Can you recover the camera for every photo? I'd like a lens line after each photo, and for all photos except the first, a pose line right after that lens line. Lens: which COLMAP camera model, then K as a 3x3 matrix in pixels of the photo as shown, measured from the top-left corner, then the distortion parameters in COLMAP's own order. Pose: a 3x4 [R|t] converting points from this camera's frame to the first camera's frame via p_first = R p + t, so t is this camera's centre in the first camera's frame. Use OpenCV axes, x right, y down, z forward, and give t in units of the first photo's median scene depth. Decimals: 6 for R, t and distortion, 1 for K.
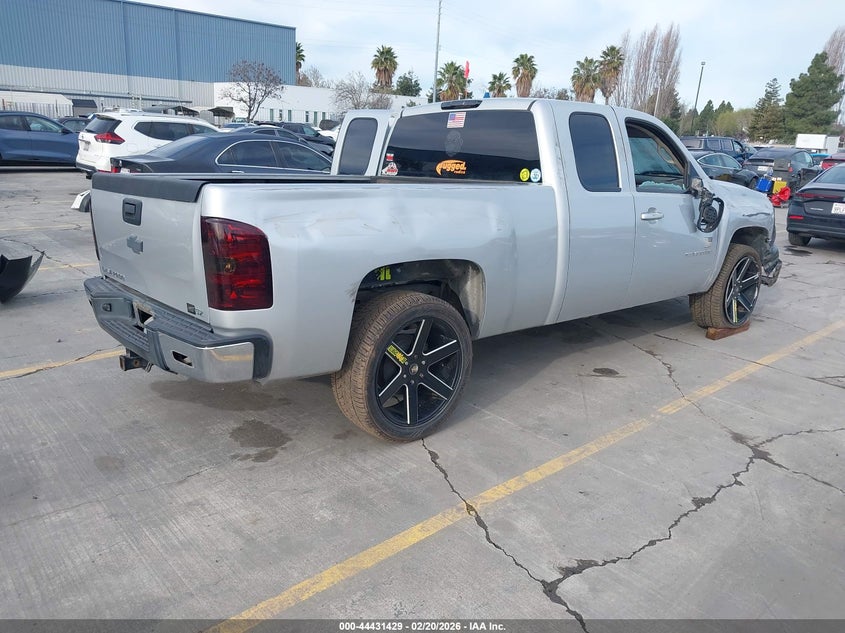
lens RADIAL K [[666.9, 0, 426.1], [0, 666.9, 316.2], [0, 0, 1]] dist [0.003340, 0.009096]
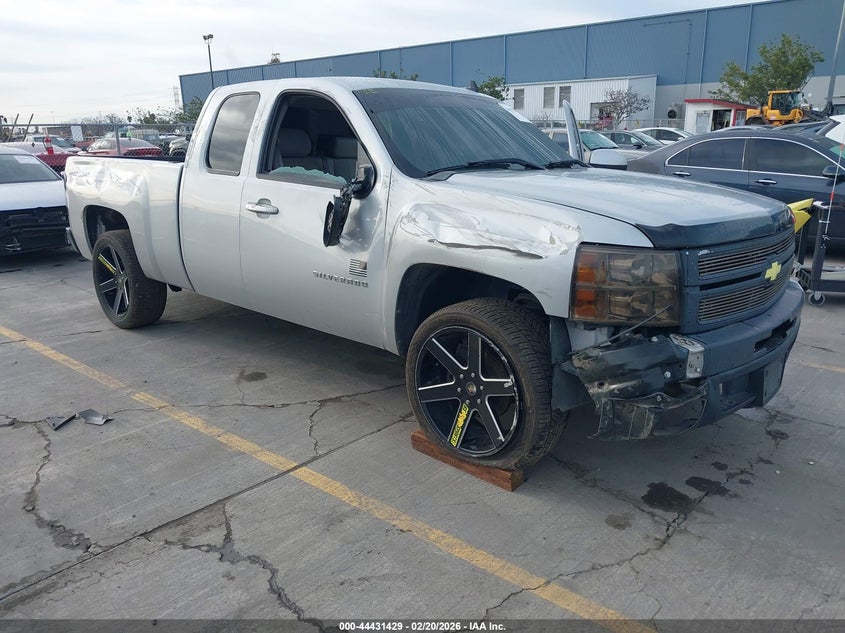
lens RADIAL K [[666.9, 0, 426.1], [0, 666.9, 316.2], [0, 0, 1]] dist [0.003340, 0.009096]
pose [[0.113208, 0.210924, -0.970925, 1.280190], [-0.249138, 0.952013, 0.177767, -0.237544], [0.961828, 0.221770, 0.160325, 1.175807]]
